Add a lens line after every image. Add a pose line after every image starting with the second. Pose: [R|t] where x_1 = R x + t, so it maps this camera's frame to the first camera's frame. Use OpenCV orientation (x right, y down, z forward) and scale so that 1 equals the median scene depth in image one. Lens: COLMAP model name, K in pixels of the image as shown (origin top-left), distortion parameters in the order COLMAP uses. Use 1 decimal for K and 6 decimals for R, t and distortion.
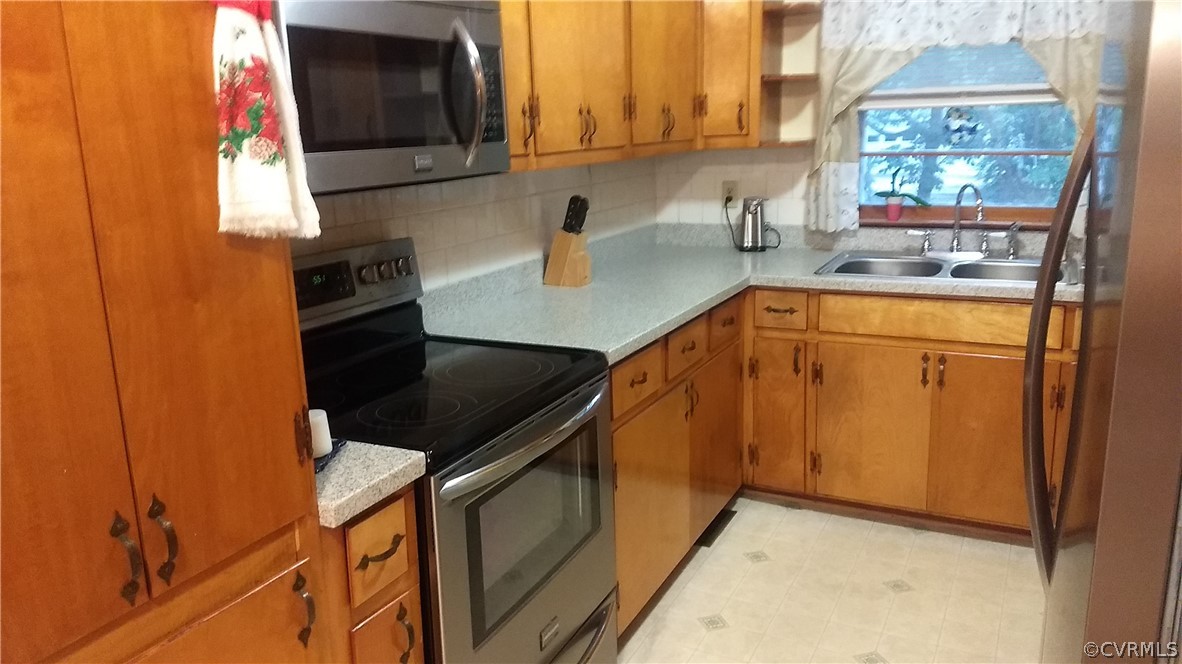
lens RADIAL K [[918.6, 0, 587.4], [0, 918.6, 328.7], [0, 0, 1]] dist [0.267795, -0.478343]
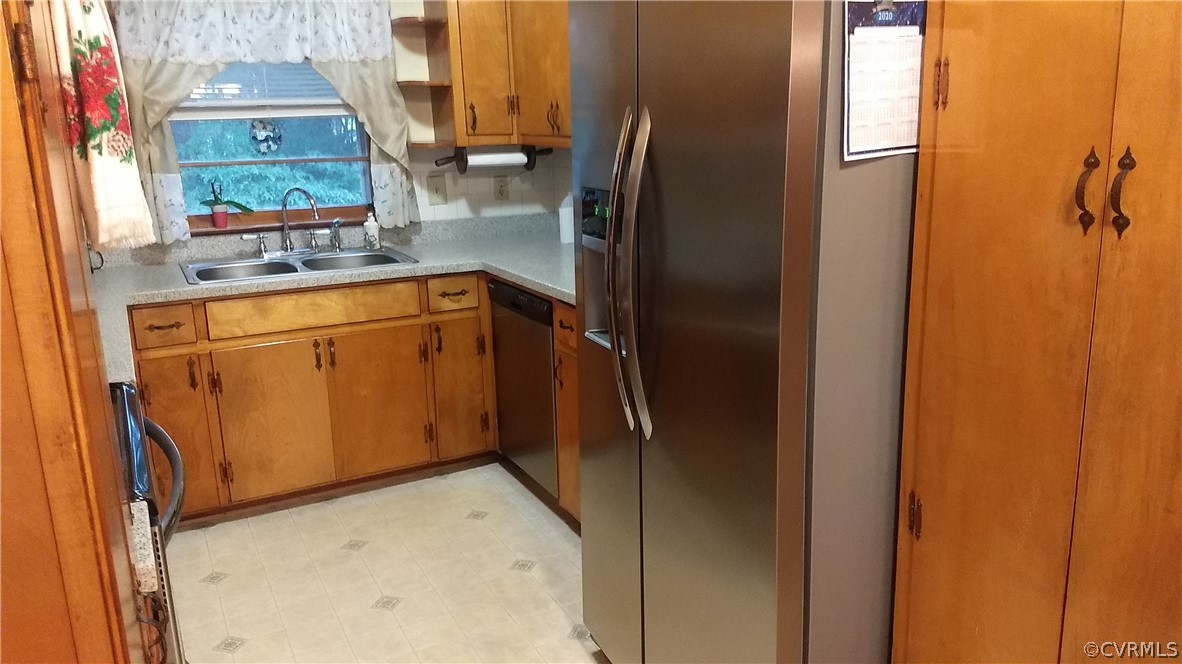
lens RADIAL K [[918.6, 0, 587.4], [0, 918.6, 328.7], [0, 0, 1]] dist [0.267795, -0.478343]
pose [[0.618178, -0.178084, 0.765599, -0.264717], [0.195120, 0.978278, 0.070006, -0.001504], [-0.761435, 0.106108, 0.639498, 0.049513]]
